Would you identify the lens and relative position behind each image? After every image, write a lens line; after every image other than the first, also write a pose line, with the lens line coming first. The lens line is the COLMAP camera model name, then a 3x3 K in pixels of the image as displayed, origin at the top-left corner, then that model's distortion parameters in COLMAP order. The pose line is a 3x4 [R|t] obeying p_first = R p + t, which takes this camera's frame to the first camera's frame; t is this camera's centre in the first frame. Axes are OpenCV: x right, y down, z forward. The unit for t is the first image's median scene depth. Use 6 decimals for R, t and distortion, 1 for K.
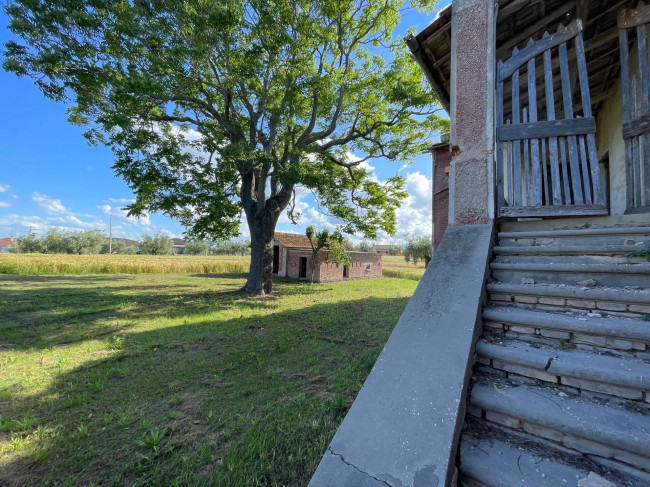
lens RADIAL K [[263.3, 0, 325.0], [0, 263.3, 243.5], [0, 0, 1]] dist [0.002695, 0.000144]
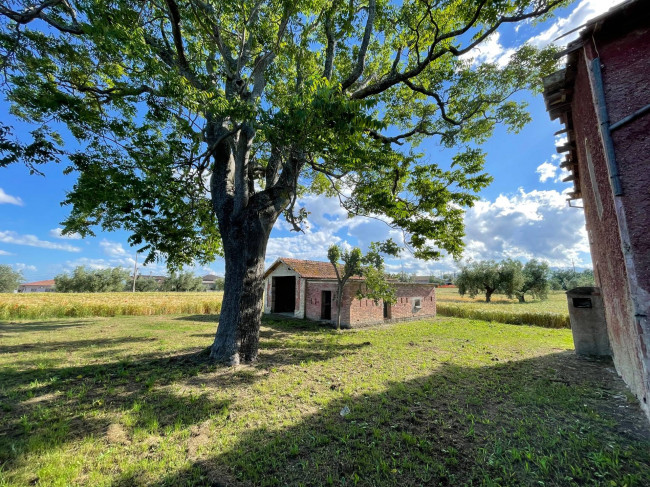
lens RADIAL K [[263.3, 0, 325.0], [0, 263.3, 243.5], [0, 0, 1]] dist [0.002695, 0.000144]
pose [[0.991683, -0.040727, -0.122090, 0.007368], [0.024930, 0.991431, -0.128228, 0.017784], [0.126266, 0.124118, 0.984201, 0.301395]]
